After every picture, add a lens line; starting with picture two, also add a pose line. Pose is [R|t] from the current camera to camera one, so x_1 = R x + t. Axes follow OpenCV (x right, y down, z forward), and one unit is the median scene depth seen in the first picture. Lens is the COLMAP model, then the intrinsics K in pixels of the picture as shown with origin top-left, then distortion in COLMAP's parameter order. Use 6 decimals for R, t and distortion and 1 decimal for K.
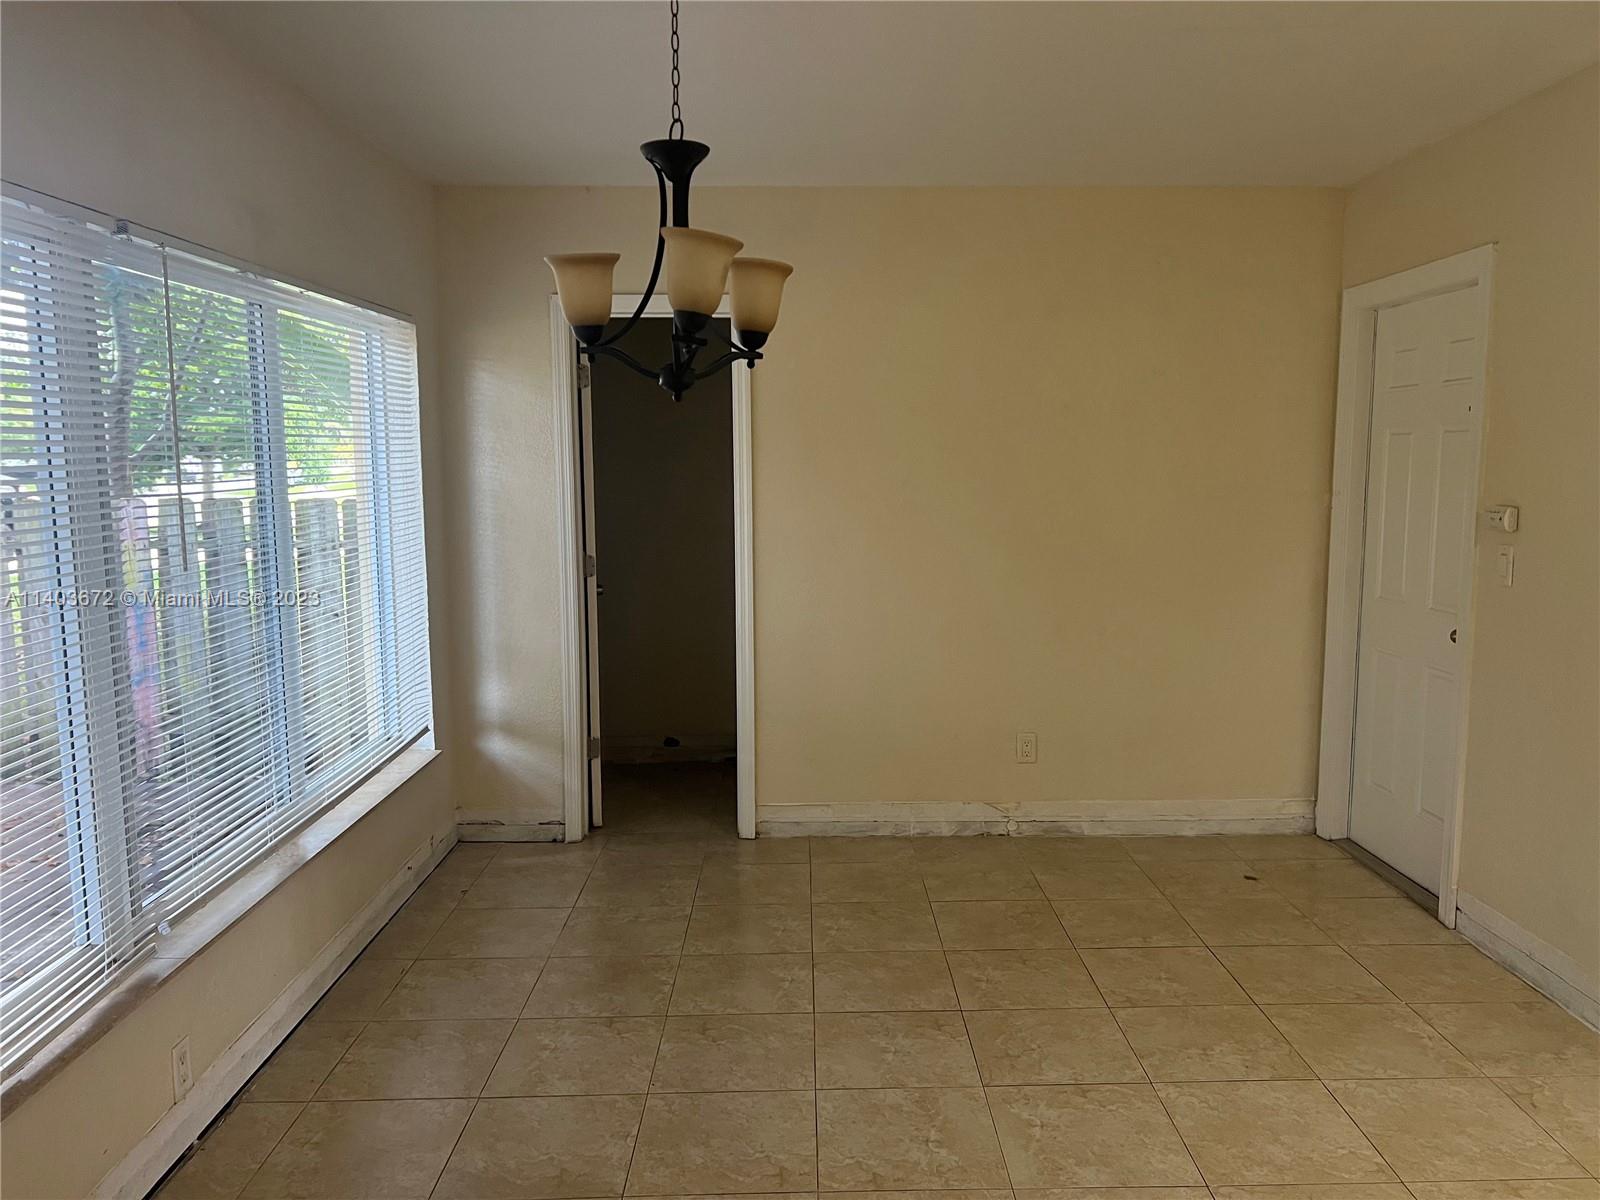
lens RADIAL K [[1213.8, 0, 801.2], [0, 1213.8, 599.7], [0, 0, 1]] dist [0.030719, -0.028154]
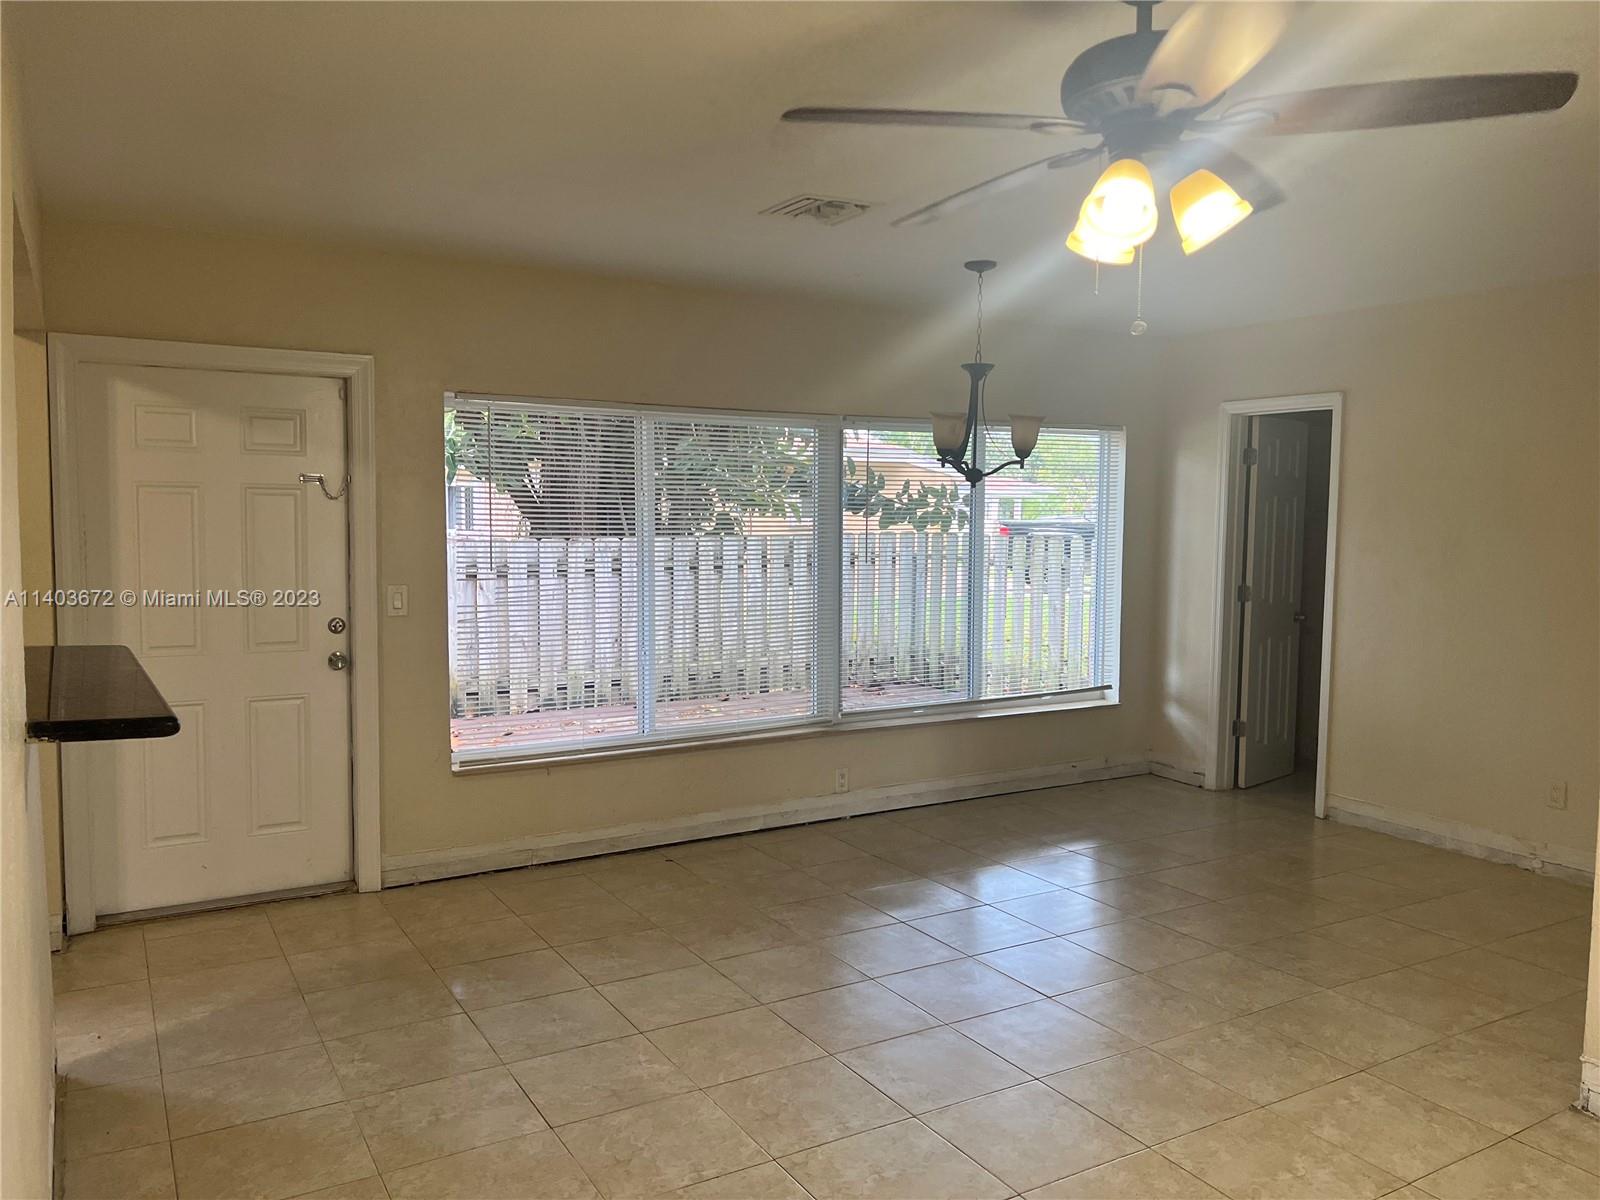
lens RADIAL K [[1213.8, 0, 808.9], [0, 1213.8, 588.0], [0, 0, 1]] dist [0.030719, -0.028154]
pose [[0.510017, 0.071301, -0.857204, 0.757854], [-0.113855, 0.993386, 0.014887, 0.000787], [0.852596, 0.090005, 0.514762, -0.129425]]
